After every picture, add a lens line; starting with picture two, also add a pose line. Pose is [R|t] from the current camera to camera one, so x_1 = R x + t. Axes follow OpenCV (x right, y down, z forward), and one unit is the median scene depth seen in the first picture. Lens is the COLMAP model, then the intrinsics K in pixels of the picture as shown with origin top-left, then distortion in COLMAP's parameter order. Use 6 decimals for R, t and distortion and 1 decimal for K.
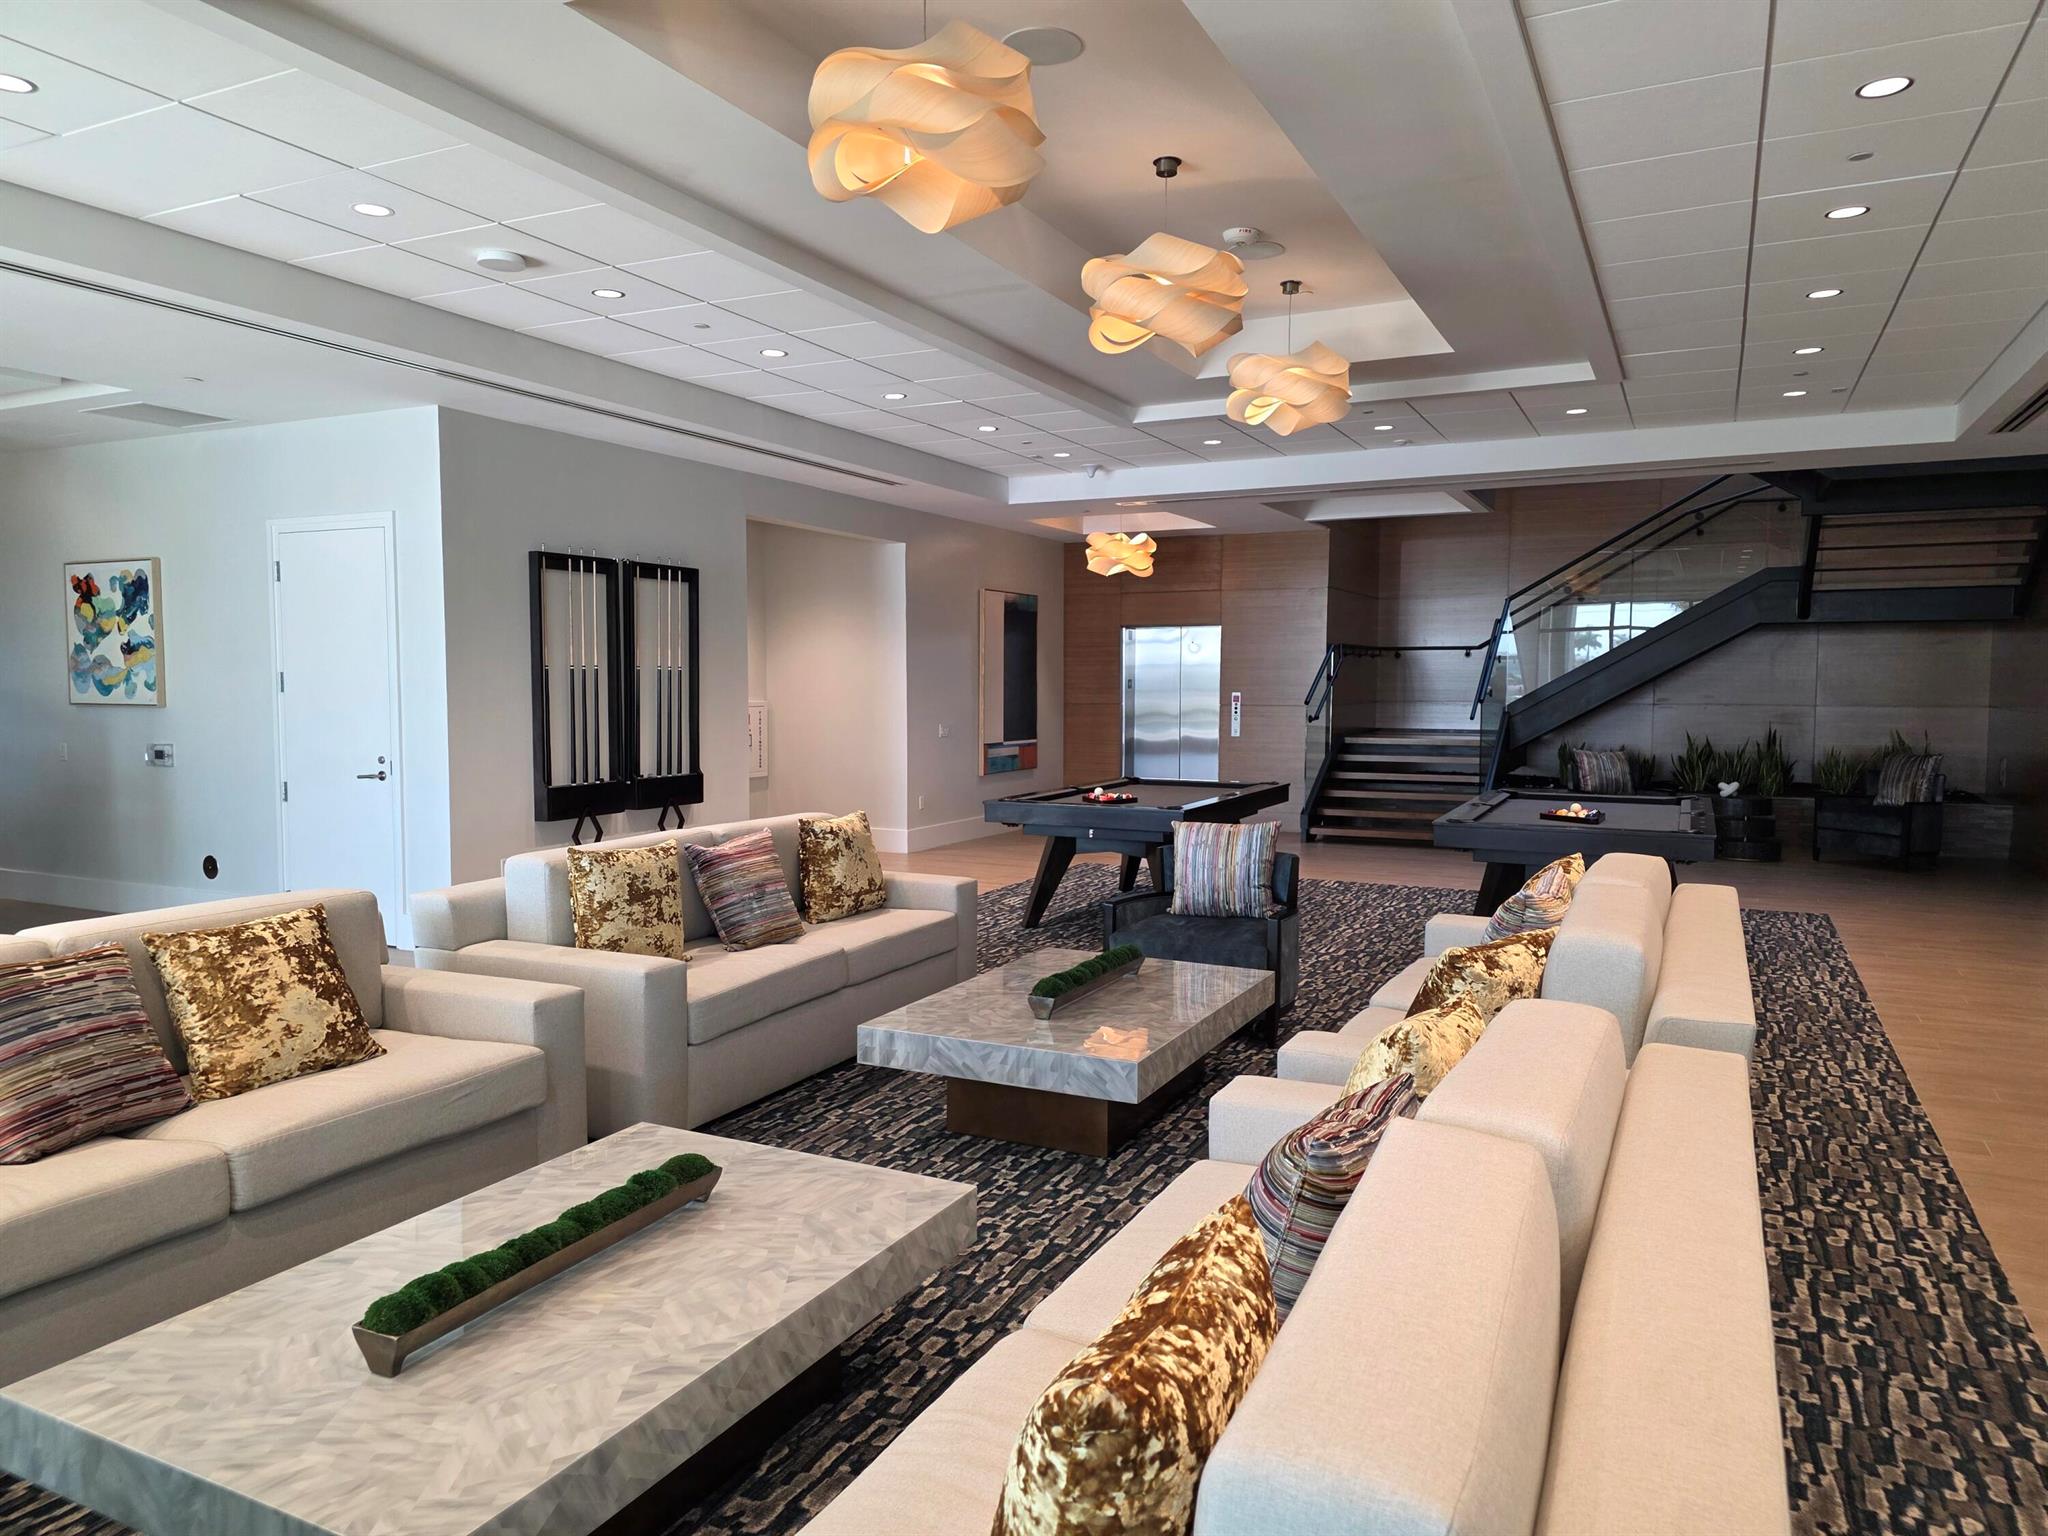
lens RADIAL K [[1401.3, 0, 1021.4], [0, 1401.3, 766.1], [0, 0, 1]] dist [0.093325, -0.053802]
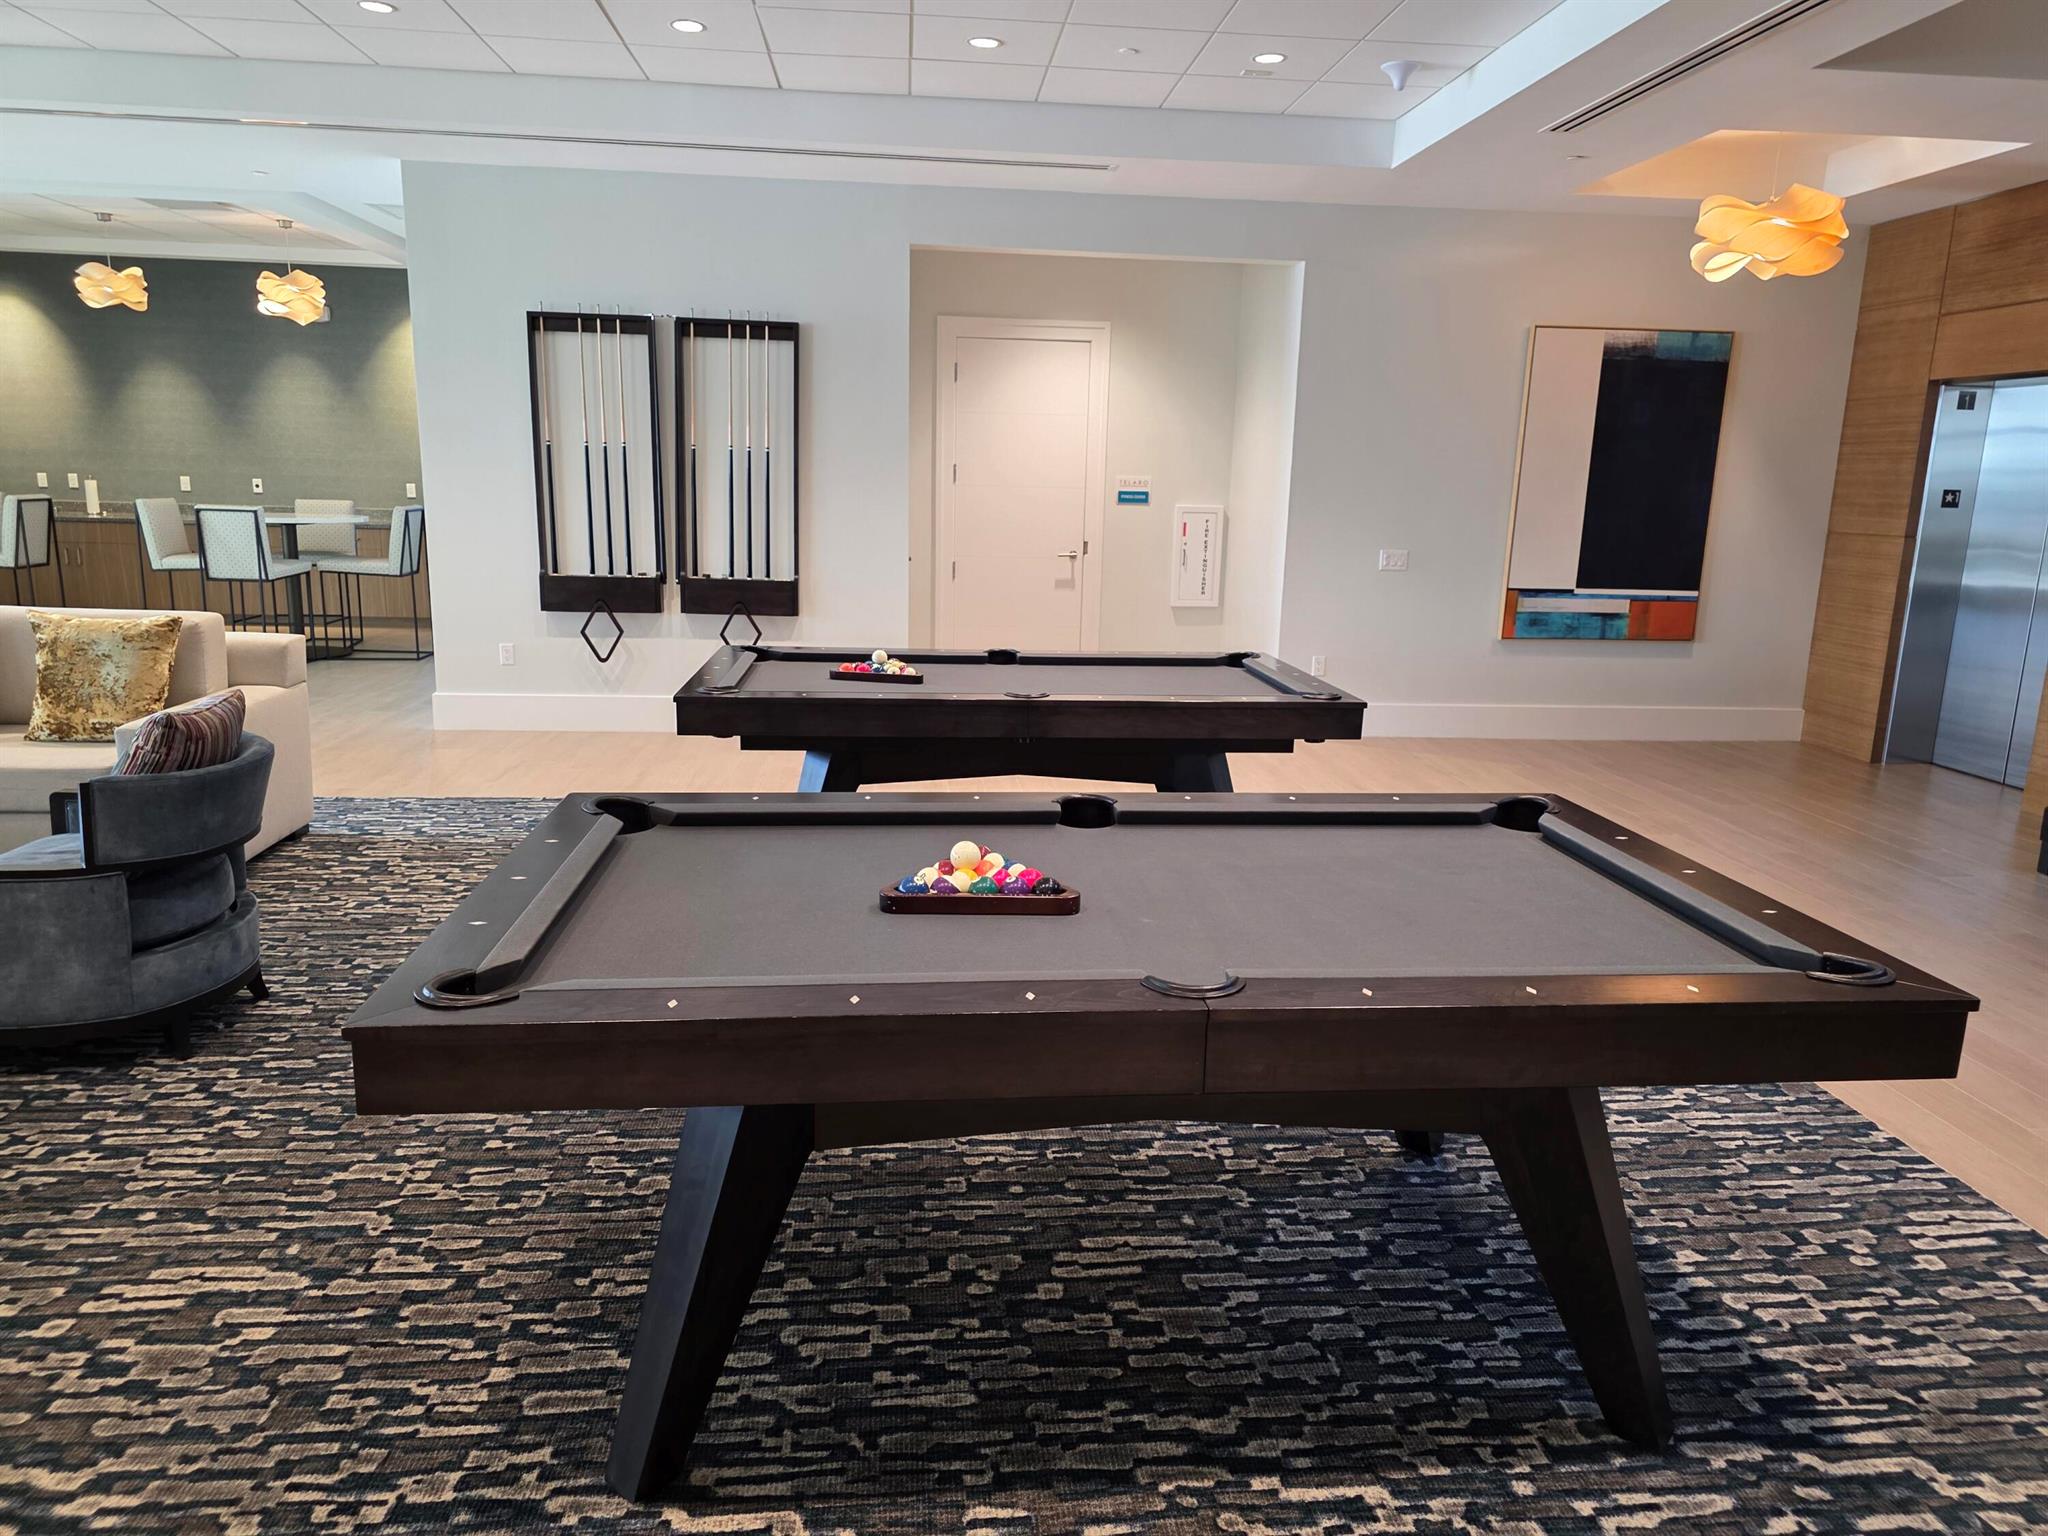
lens RADIAL K [[1401.3, 0, 1024.0], [0, 1401.3, 766.9], [0, 0, 1]] dist [0.093325, -0.053802]
pose [[0.526118, 0.188471, -0.829264, 0.571178], [-0.079862, 0.981773, 0.172466, -0.042034], [0.846653, -0.024511, 0.531580, 0.692818]]
